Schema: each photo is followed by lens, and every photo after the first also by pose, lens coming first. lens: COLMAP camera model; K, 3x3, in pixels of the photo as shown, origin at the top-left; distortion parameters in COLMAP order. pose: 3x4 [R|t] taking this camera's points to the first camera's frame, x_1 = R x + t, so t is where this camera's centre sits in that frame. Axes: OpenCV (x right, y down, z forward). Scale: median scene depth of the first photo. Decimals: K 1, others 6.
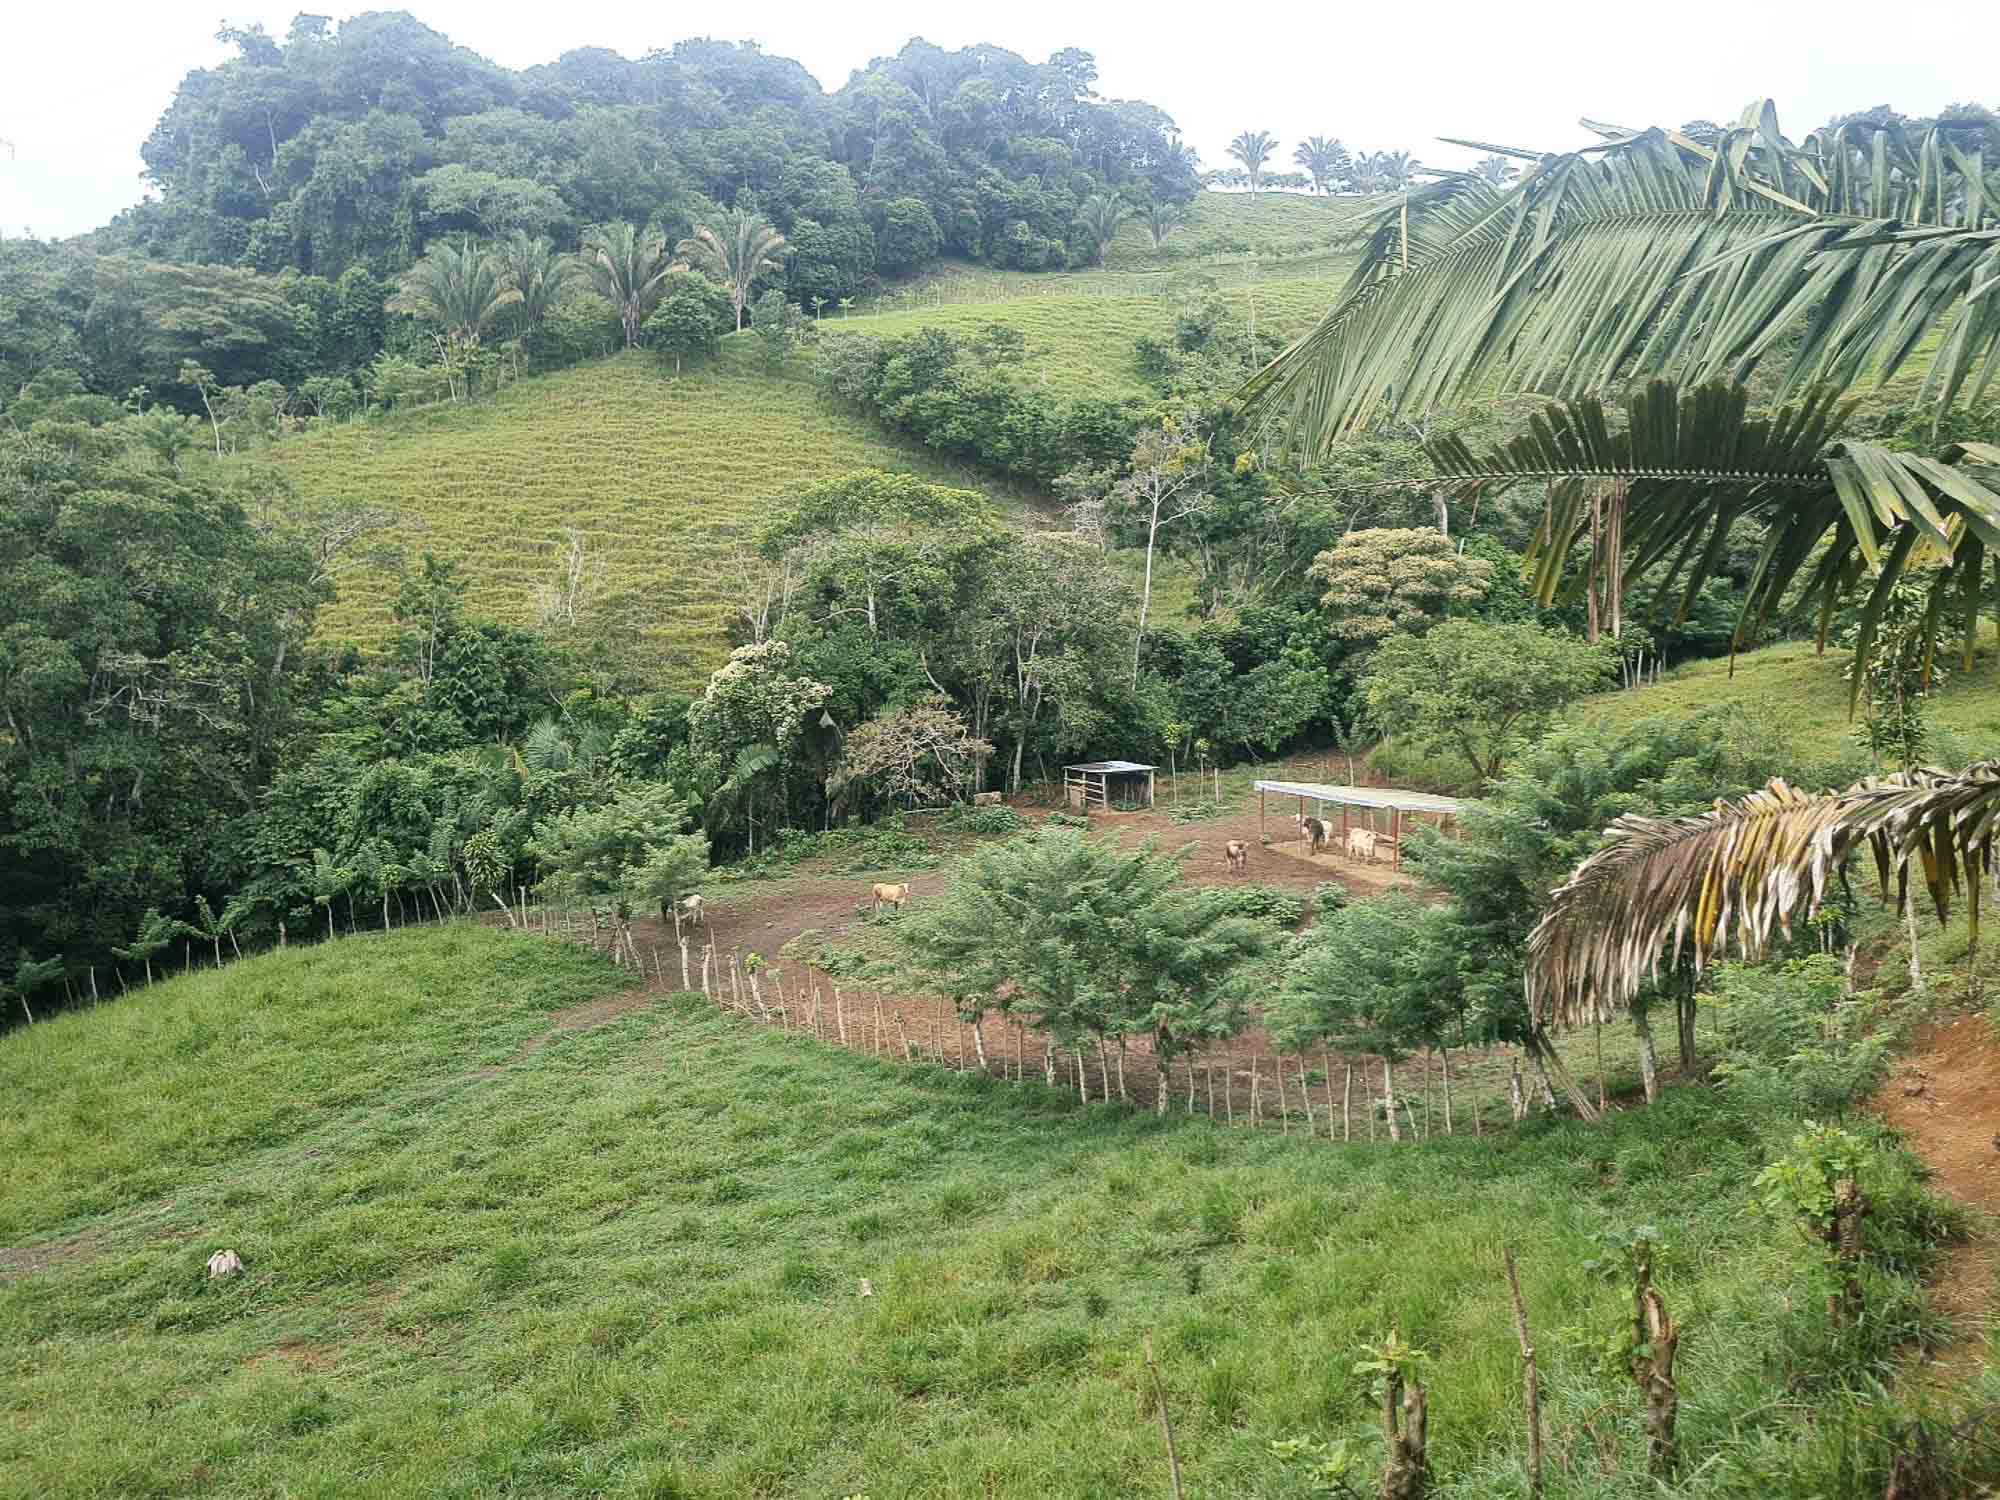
lens RADIAL K [[1485.5, 0, 1000.0], [0, 1485.5, 750.0], [0, 0, 1]] dist [0.047166, -0.032033]
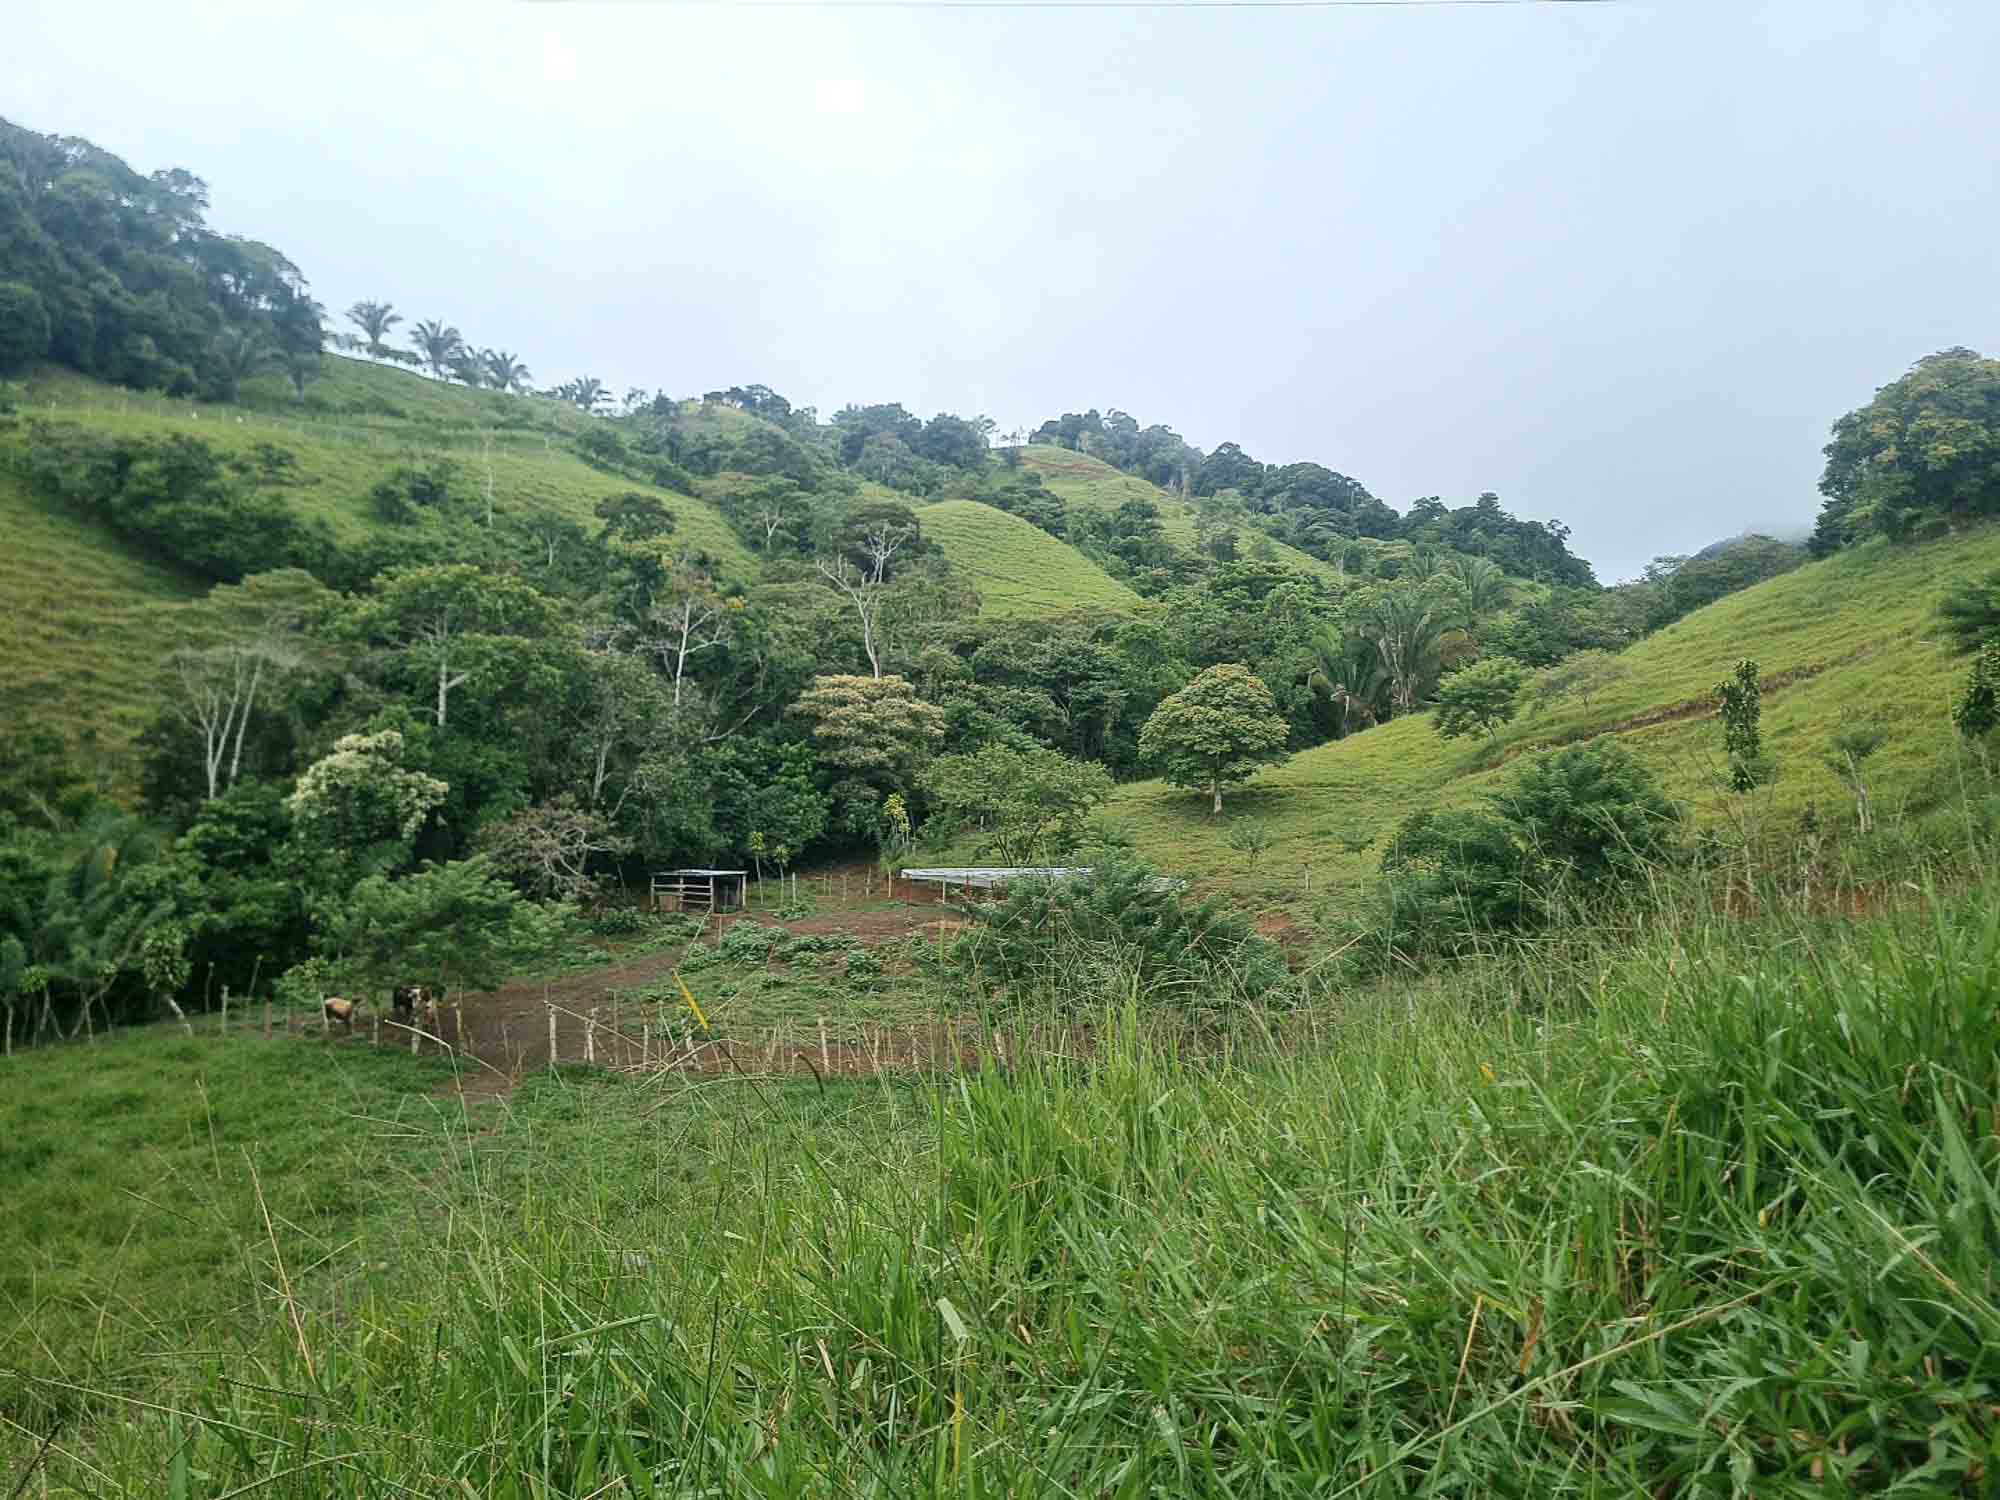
lens RADIAL K [[1494.4, 0, 1000.0], [0, 1494.4, 750.0], [0, 0, 1]] dist [0.061645, -0.060204]
pose [[0.797641, 0.048277, 0.601197, -0.194445], [0.033110, 0.991783, -0.123571, 0.031130], [-0.602223, 0.118471, 0.789488, 0.018344]]
